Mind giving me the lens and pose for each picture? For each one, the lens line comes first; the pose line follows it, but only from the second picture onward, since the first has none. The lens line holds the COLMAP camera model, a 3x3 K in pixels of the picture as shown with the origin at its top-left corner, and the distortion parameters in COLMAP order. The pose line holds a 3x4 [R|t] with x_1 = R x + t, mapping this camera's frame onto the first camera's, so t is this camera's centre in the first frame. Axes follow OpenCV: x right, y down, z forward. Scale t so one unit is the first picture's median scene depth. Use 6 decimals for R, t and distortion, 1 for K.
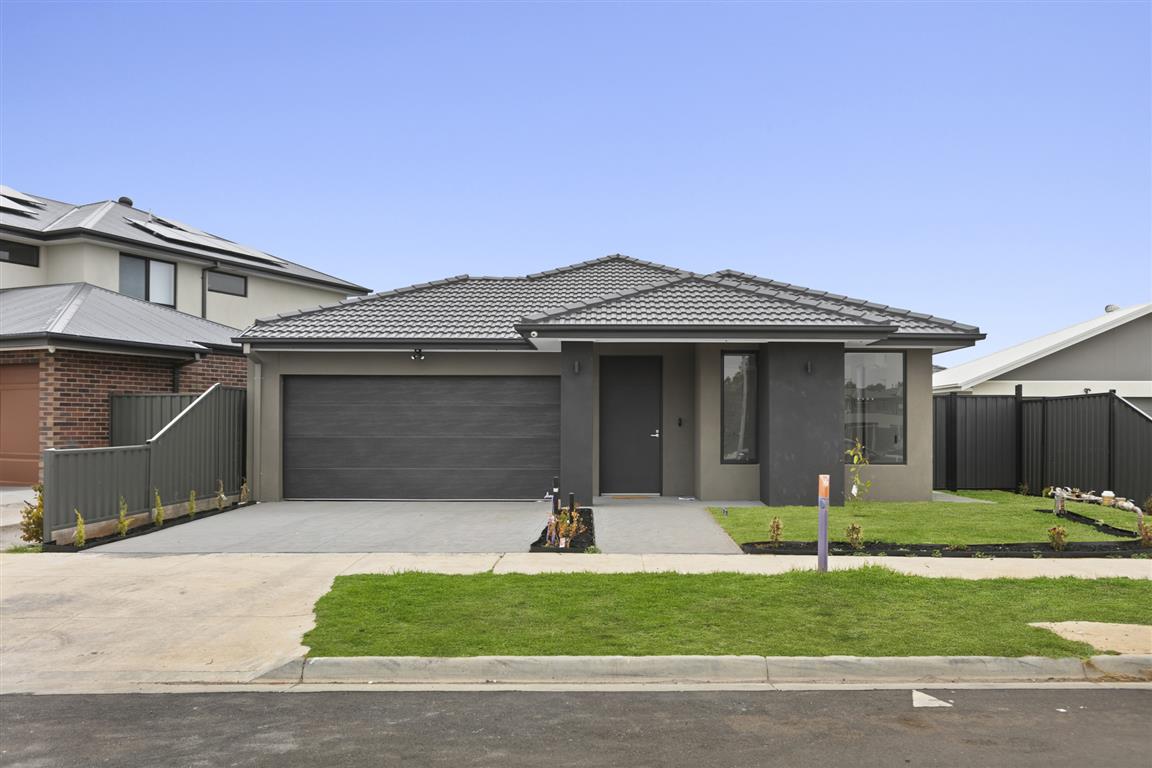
lens RADIAL K [[987.2, 0, 577.3], [0, 987.2, 385.6], [0, 0, 1]] dist [0.000489, -0.004173]
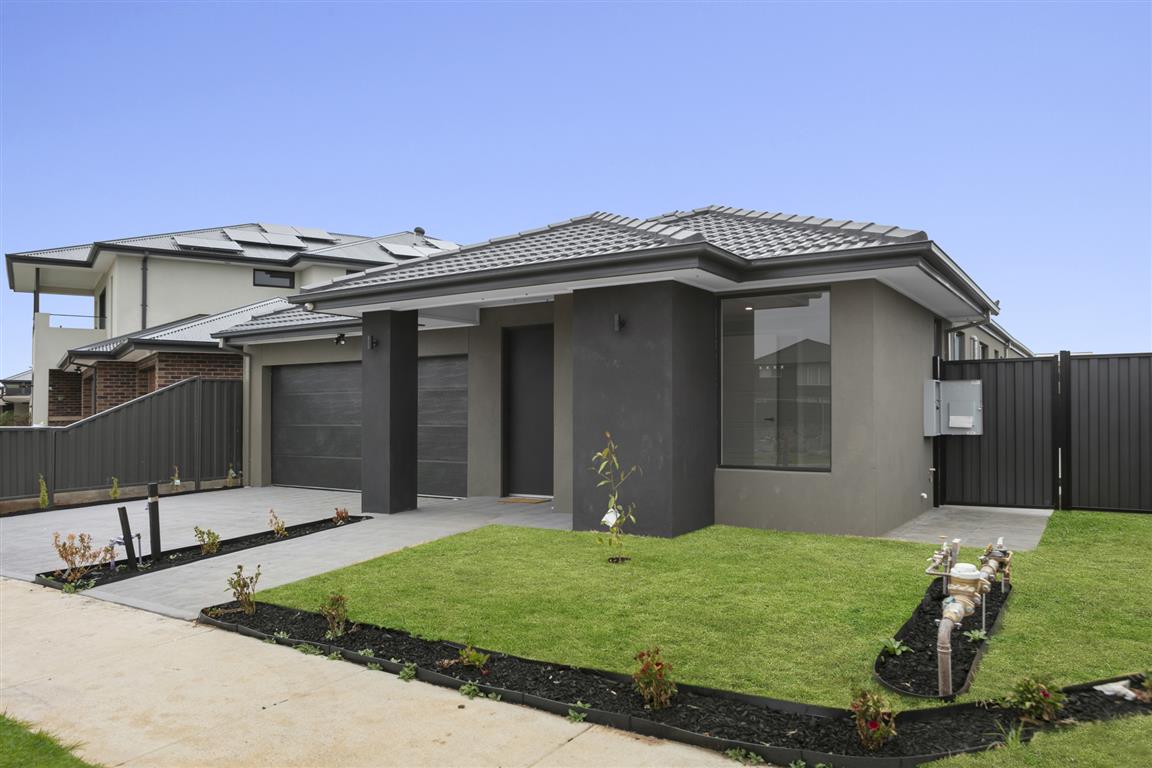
lens RADIAL K [[796.4, 0, 575.9], [0, 796.4, 386.4], [0, 0, 1]] dist [-0.003556, -0.001284]
pose [[0.825596, -0.025446, -0.563687, 0.464689], [0.034007, 0.999411, 0.004693, 0.018462], [0.563235, -0.023044, 0.825975, 0.498299]]
